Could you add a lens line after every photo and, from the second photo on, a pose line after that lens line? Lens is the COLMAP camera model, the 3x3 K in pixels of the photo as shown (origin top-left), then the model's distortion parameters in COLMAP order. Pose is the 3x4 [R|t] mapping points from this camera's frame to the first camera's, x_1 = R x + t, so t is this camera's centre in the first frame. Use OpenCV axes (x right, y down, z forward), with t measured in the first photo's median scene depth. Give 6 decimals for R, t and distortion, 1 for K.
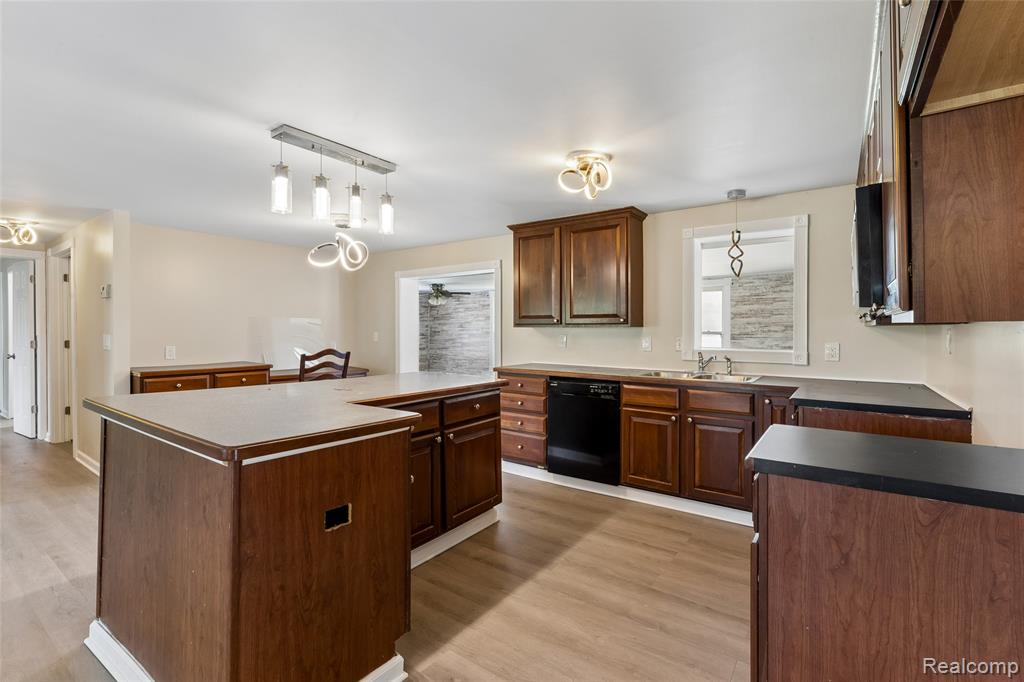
lens RADIAL K [[459.4, 0, 515.7], [0, 459.4, 327.9], [0, 0, 1]] dist [-0.009678, -0.000160]
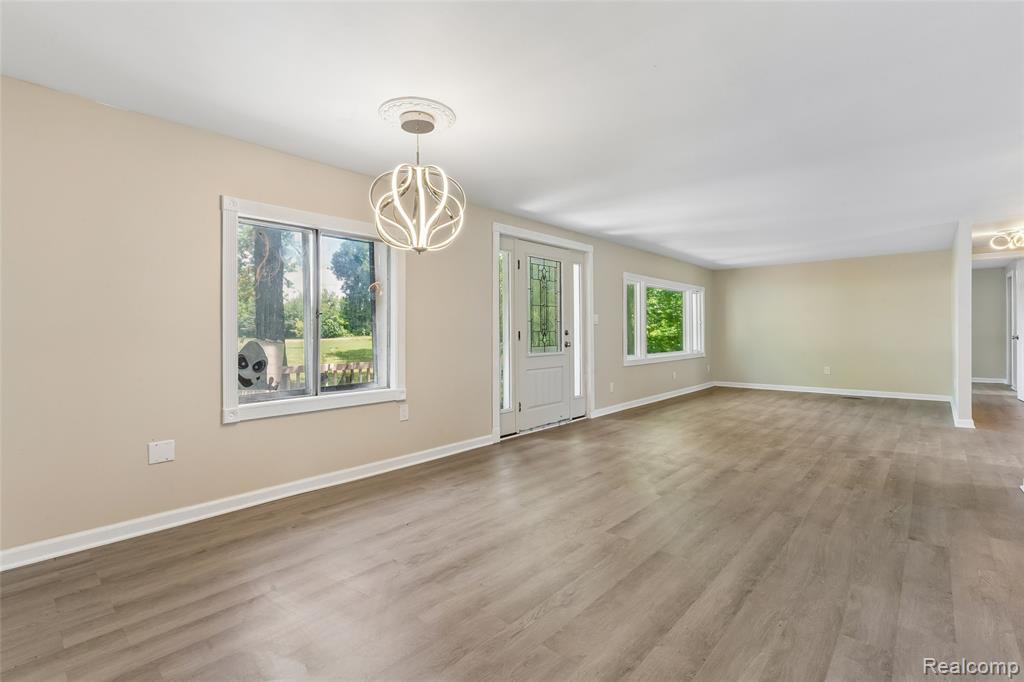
lens RADIAL K [[462.9, 0, 509.7], [0, 462.9, 336.1], [0, 0, 1]] dist [-0.000029, 0.000085]
pose [[-0.128366, 0.006148, -0.991708, 0.454856], [0.012610, 0.999910, 0.004566, 0.048947], [0.991647, -0.011919, -0.128432, -0.296484]]
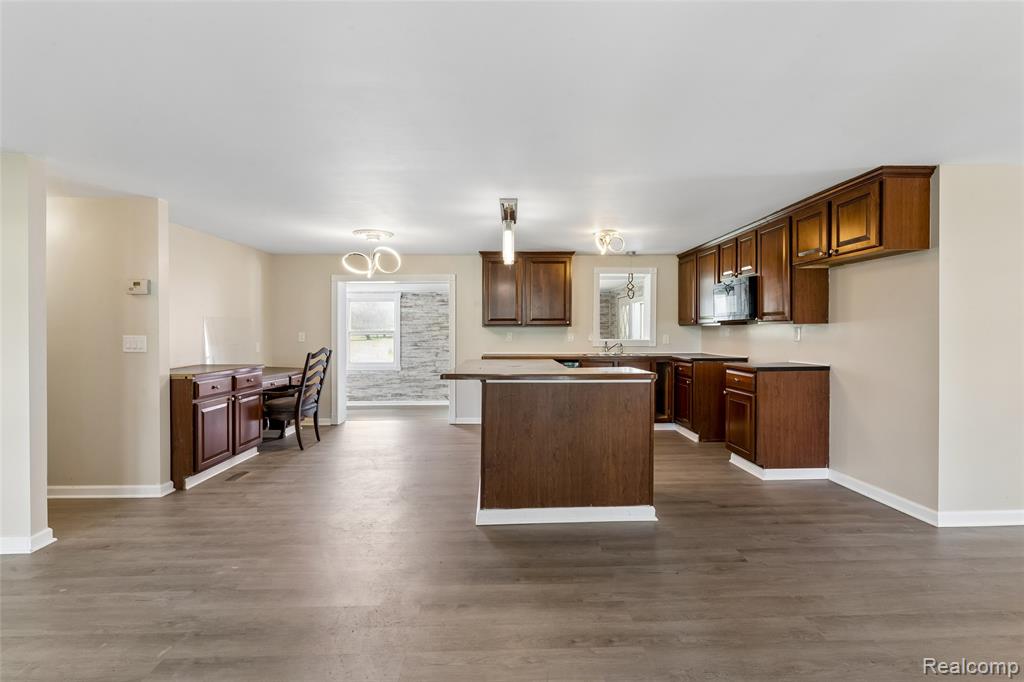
lens RADIAL K [[470.5, 0, 513.1], [0, 470.5, 334.4], [0, 0, 1]] dist [-0.003981, -0.000144]
pose [[0.799802, -0.009221, 0.600193, -0.843735], [0.003775, 0.999939, 0.010333, 0.006808], [-0.600252, -0.005999, 0.799789, -0.177083]]
